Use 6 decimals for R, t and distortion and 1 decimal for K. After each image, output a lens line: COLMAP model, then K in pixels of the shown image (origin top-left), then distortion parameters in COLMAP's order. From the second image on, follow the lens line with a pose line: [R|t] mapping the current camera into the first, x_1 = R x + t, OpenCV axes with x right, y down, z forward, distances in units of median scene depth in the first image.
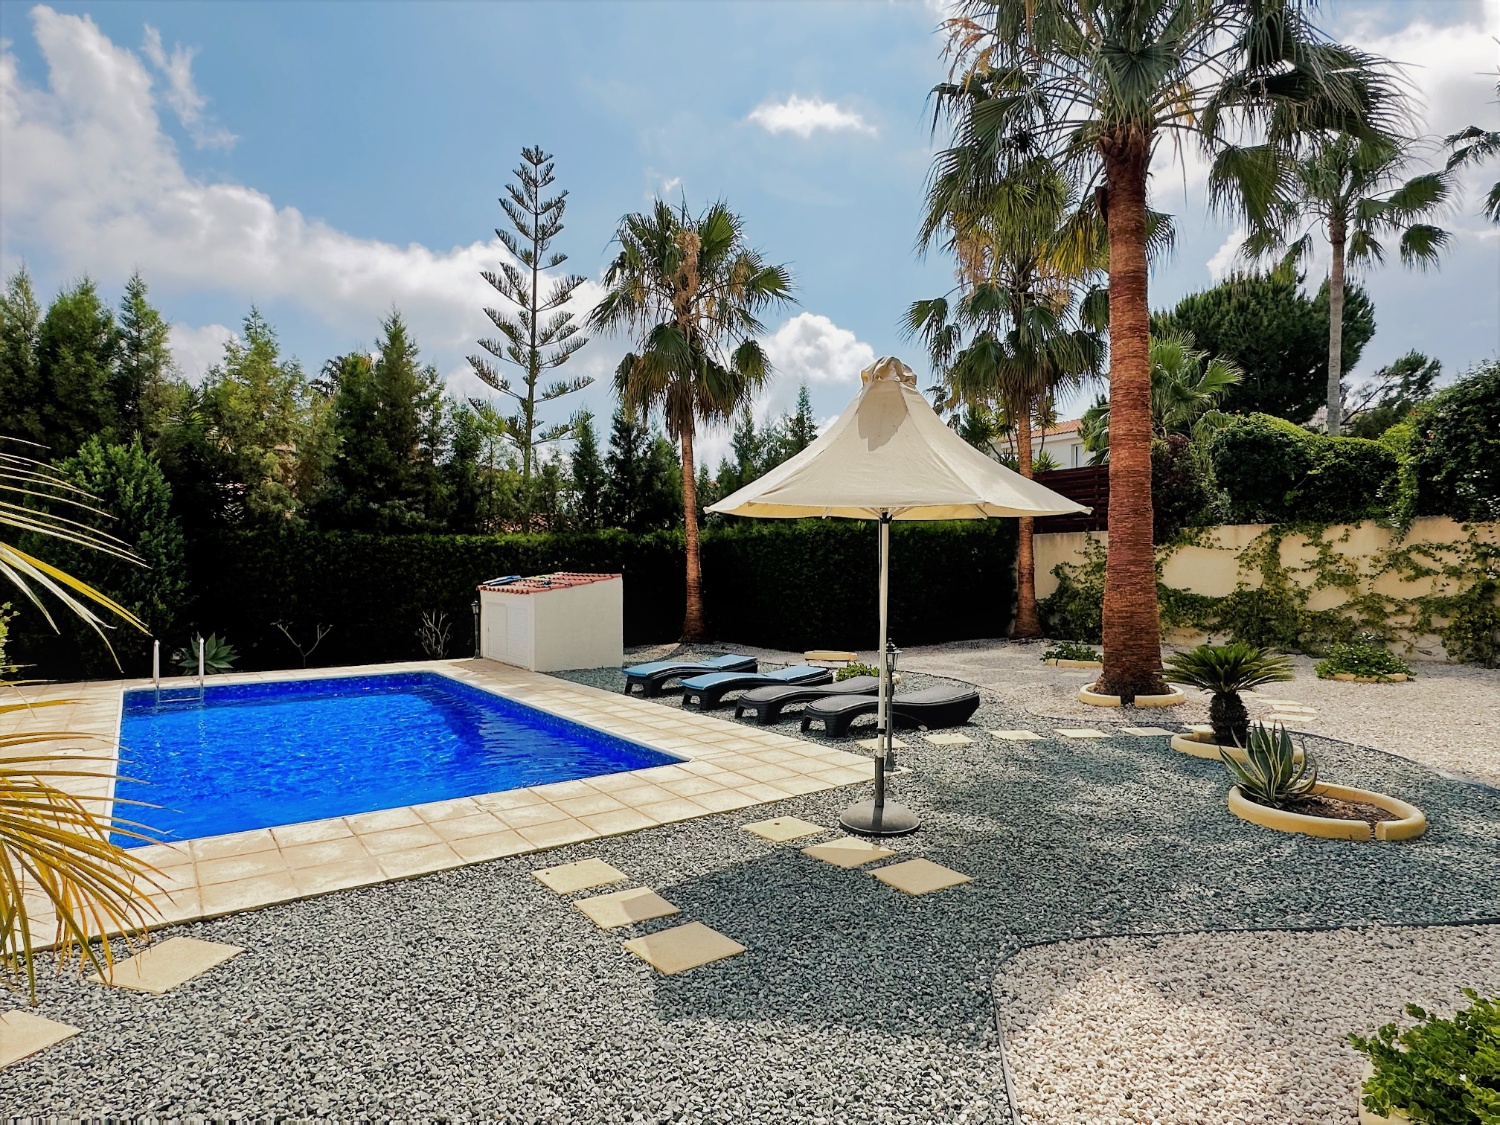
lens RADIAL K [[845.6, 0, 749.5], [0, 845.6, 563.5], [0, 0, 1]] dist [-0.002770, 0.001729]
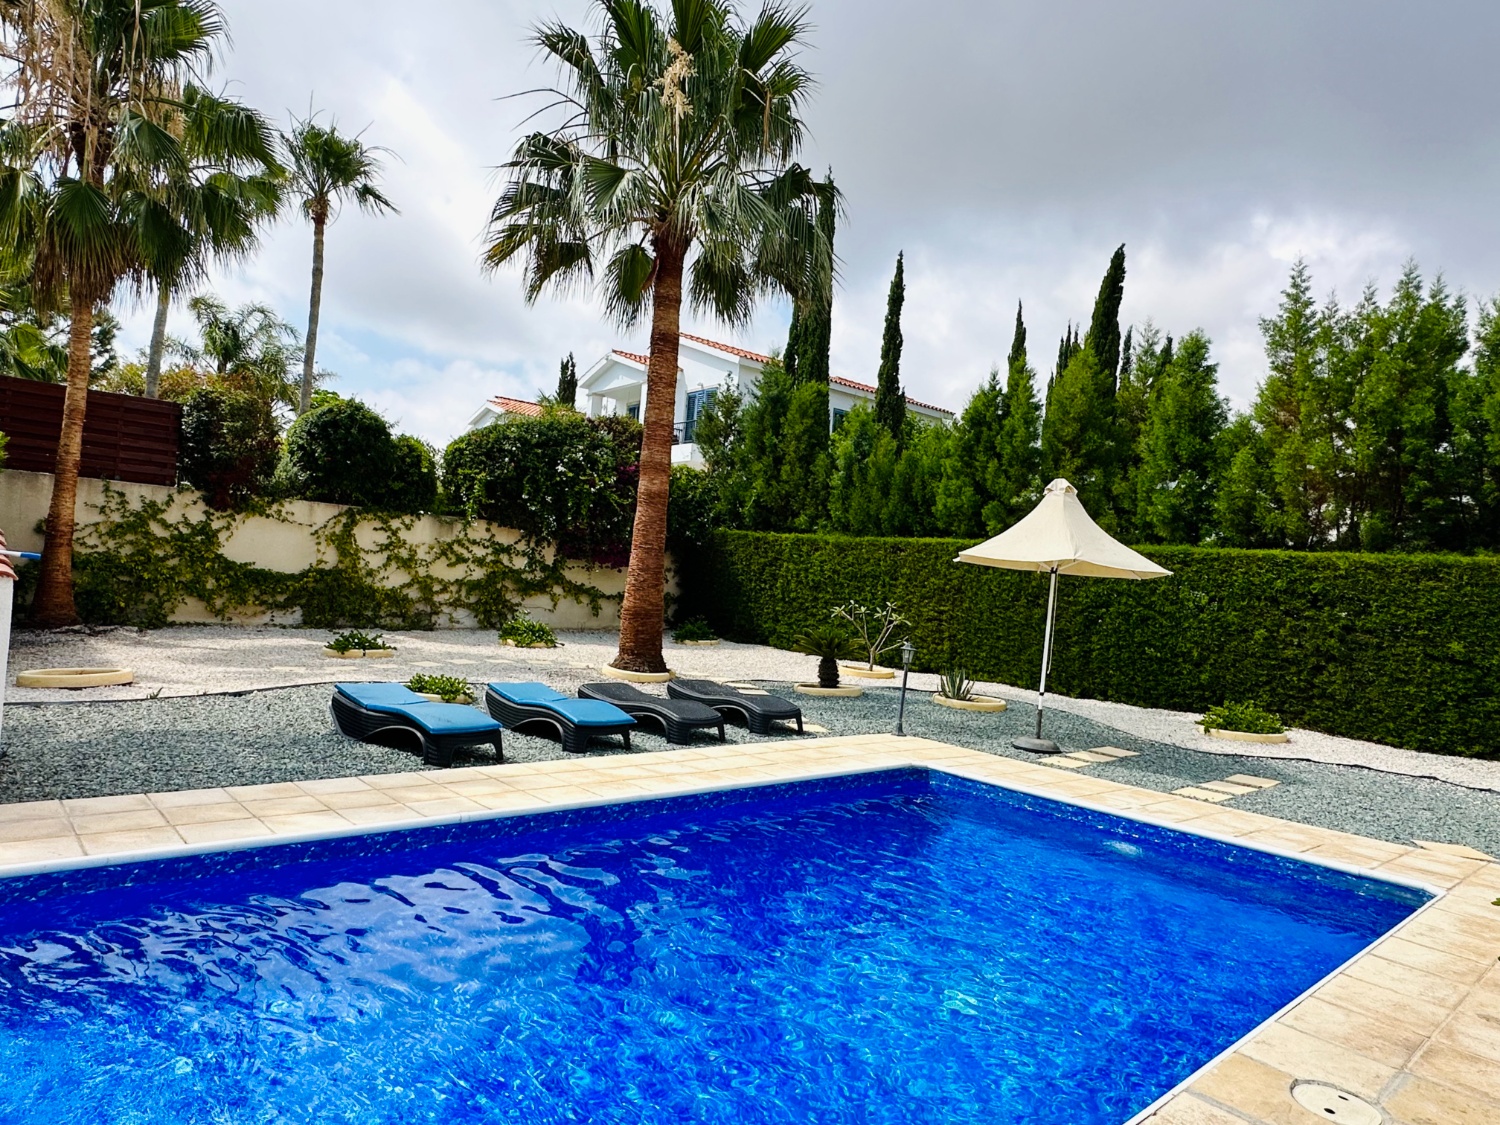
lens RADIAL K [[908.2, 0, 745.2], [0, 908.2, 566.1], [0, 0, 1]] dist [-0.005404, -0.000866]
pose [[-0.114866, 0.009098, 0.993339, -0.588894], [-0.082373, 0.996427, -0.018651, 0.008892], [-0.989960, -0.083967, -0.113706, 0.672958]]
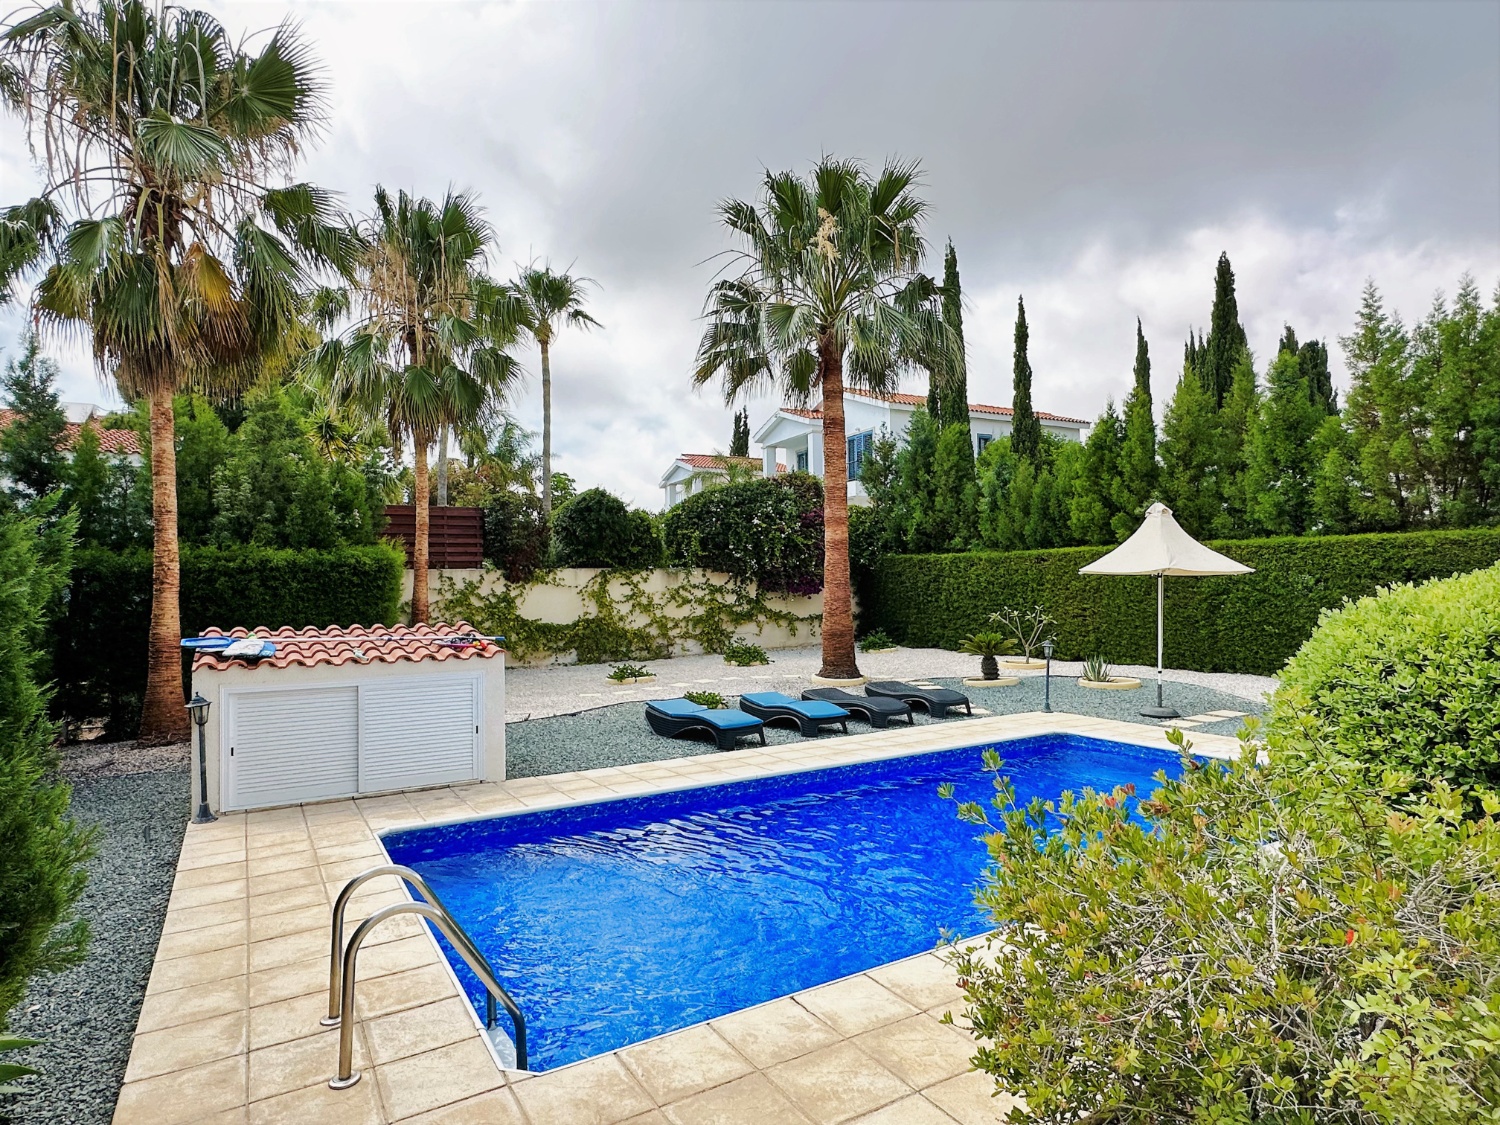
lens RADIAL K [[845.6, 0, 755.0], [0, 845.6, 566.5], [0, 0, 1]] dist [-0.002770, 0.001729]
pose [[0.067326, 0.026113, 0.997389, -0.777342], [0.012065, 0.999563, -0.026984, -0.010929], [-0.997658, 0.013850, 0.066981, 0.699555]]
